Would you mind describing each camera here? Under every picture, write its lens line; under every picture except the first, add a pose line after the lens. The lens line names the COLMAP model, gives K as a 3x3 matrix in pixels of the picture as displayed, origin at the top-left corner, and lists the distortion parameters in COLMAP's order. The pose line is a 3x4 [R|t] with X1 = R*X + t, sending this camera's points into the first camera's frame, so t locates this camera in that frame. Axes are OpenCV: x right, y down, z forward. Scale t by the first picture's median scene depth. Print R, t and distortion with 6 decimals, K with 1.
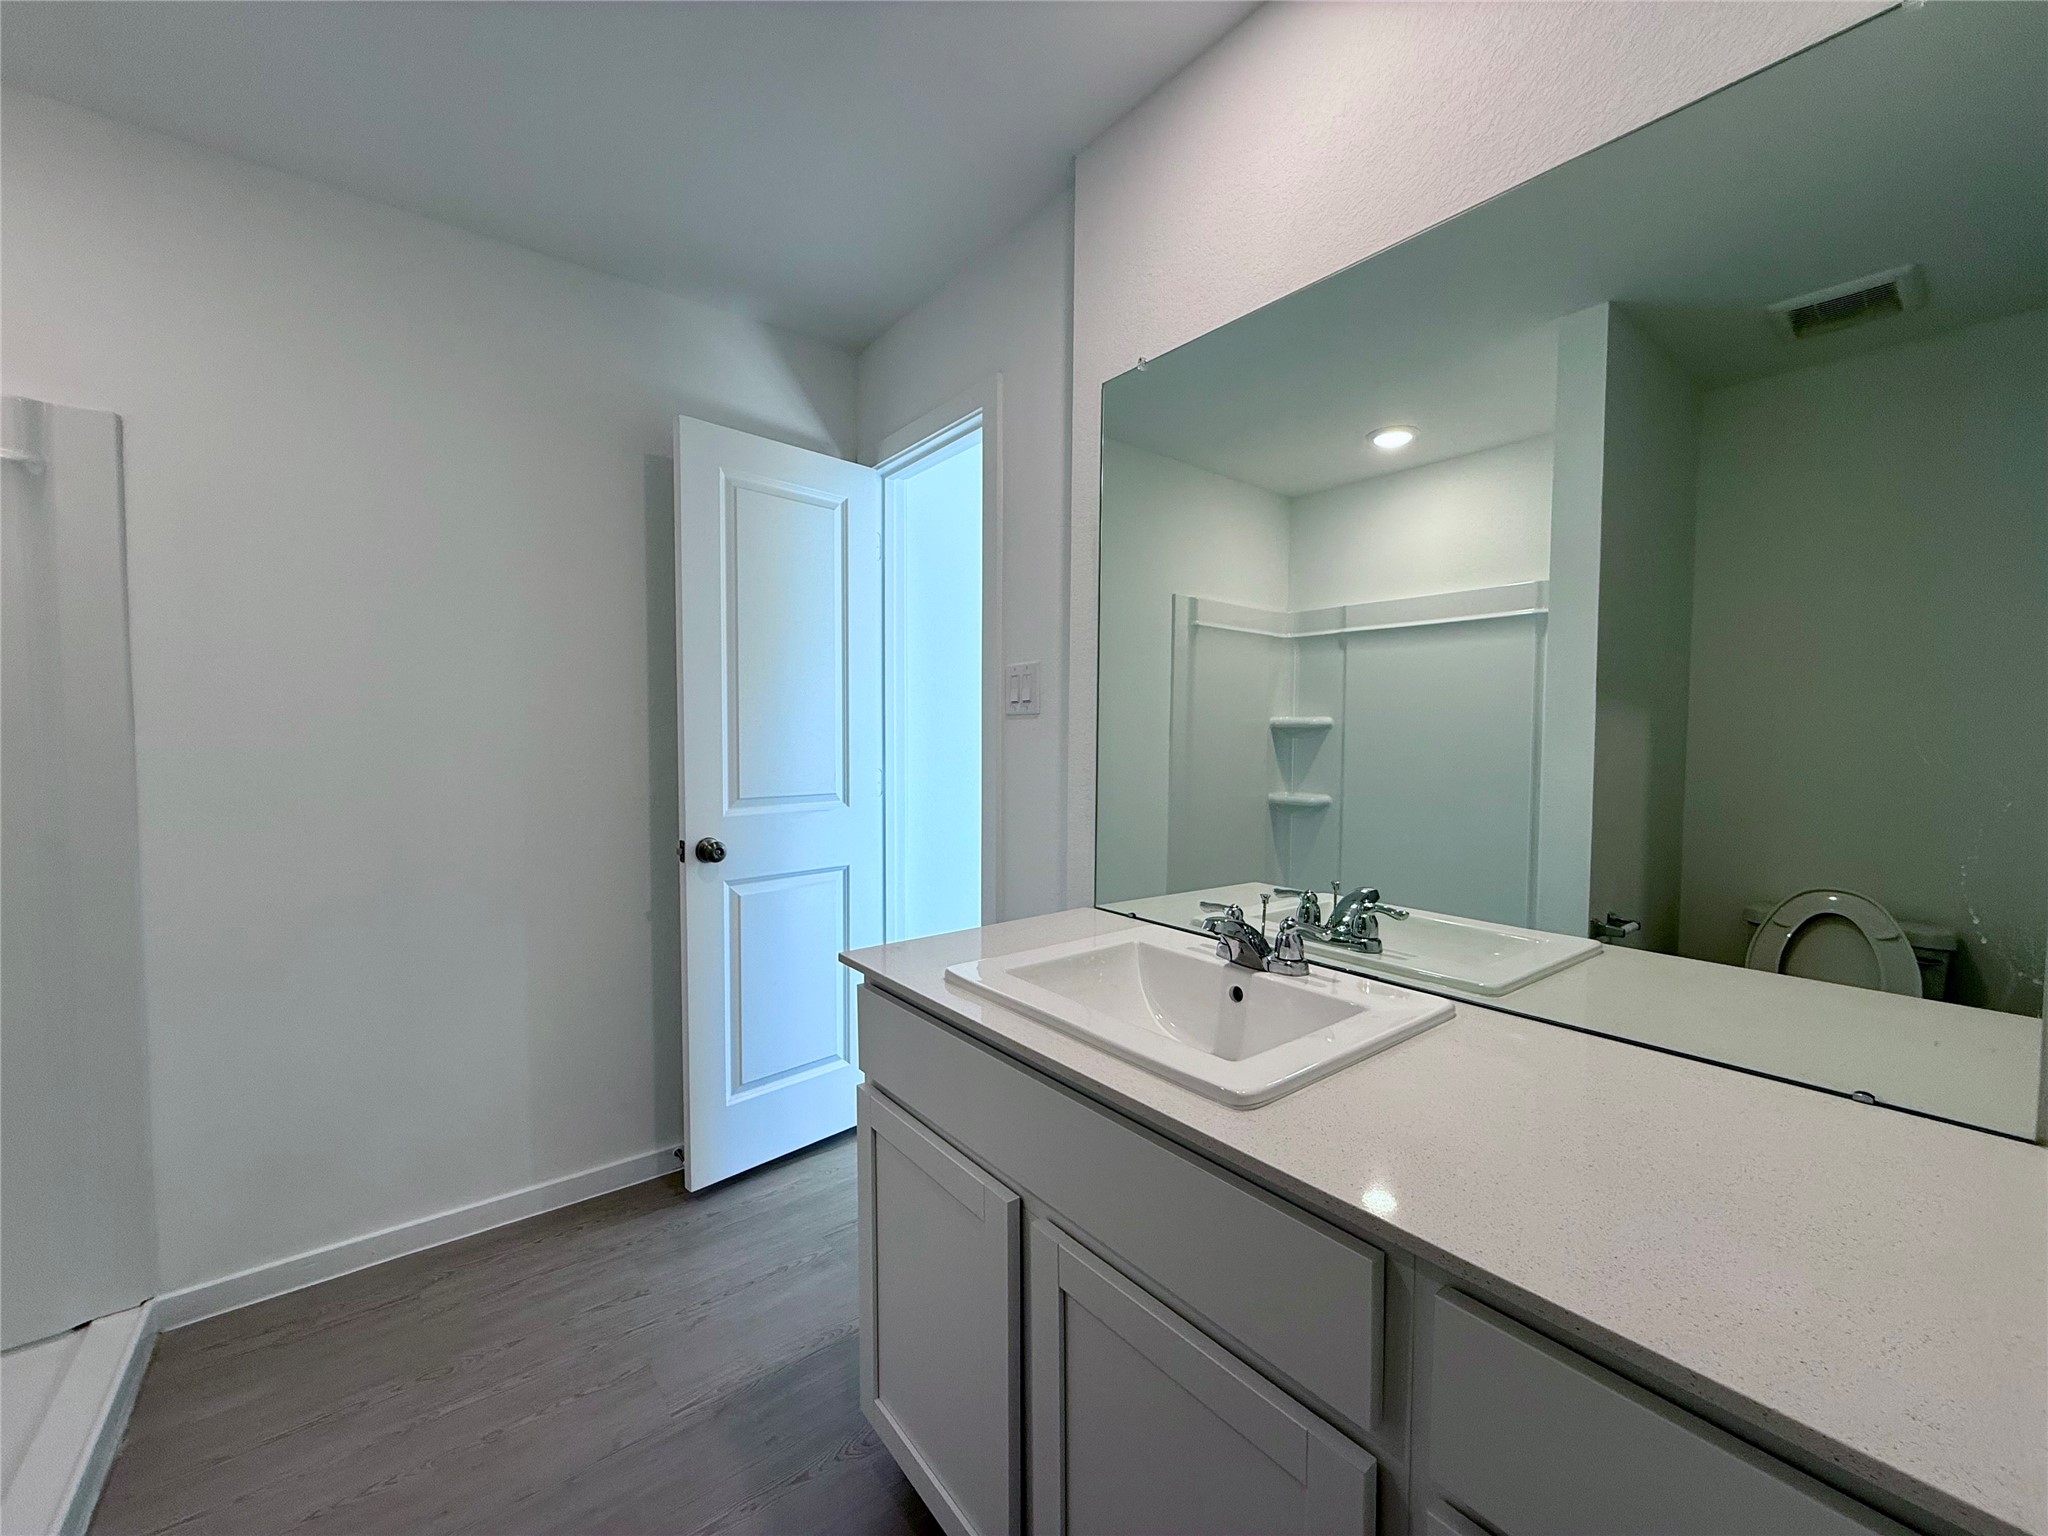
lens RADIAL K [[818.4, 0, 1018.1], [0, 818.4, 766.5], [0, 0, 1]] dist [0.000942, 0.000139]
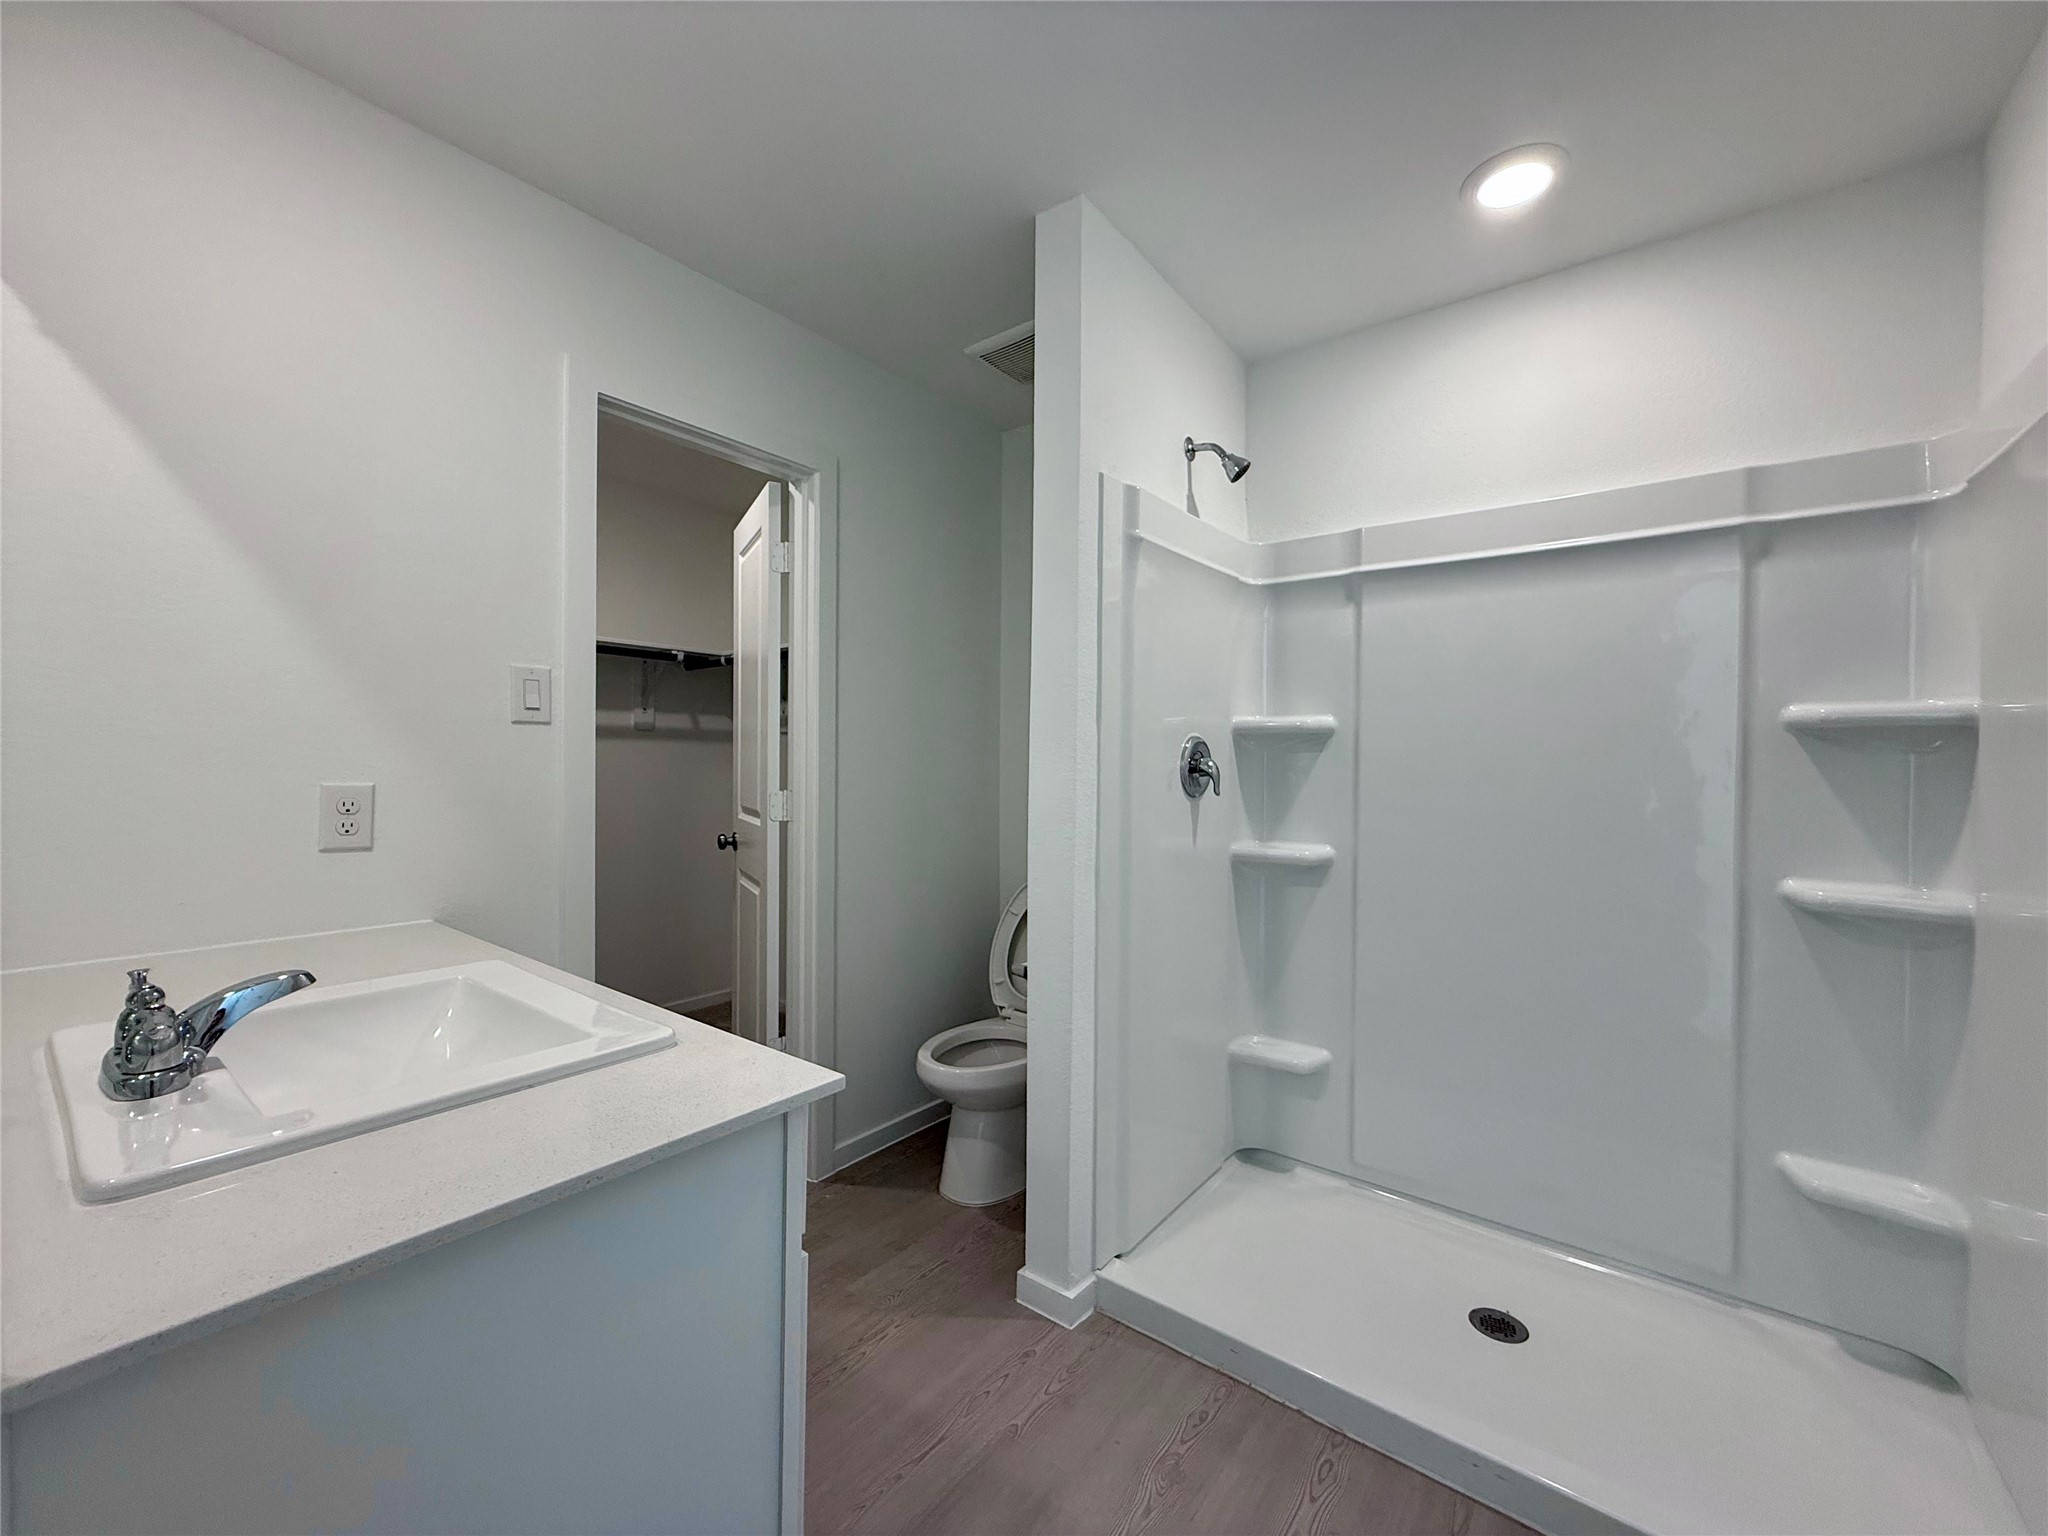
lens RADIAL K [[818.4, 0, 1018.1], [0, 818.4, 766.5], [0, 0, 1]] dist [0.000942, 0.000139]
pose [[0.968973, -0.004825, 0.247119, 0.011307], [0.009679, 0.999783, -0.018429, -0.014531], [-0.246977, 0.020249, 0.968810, 0.483071]]
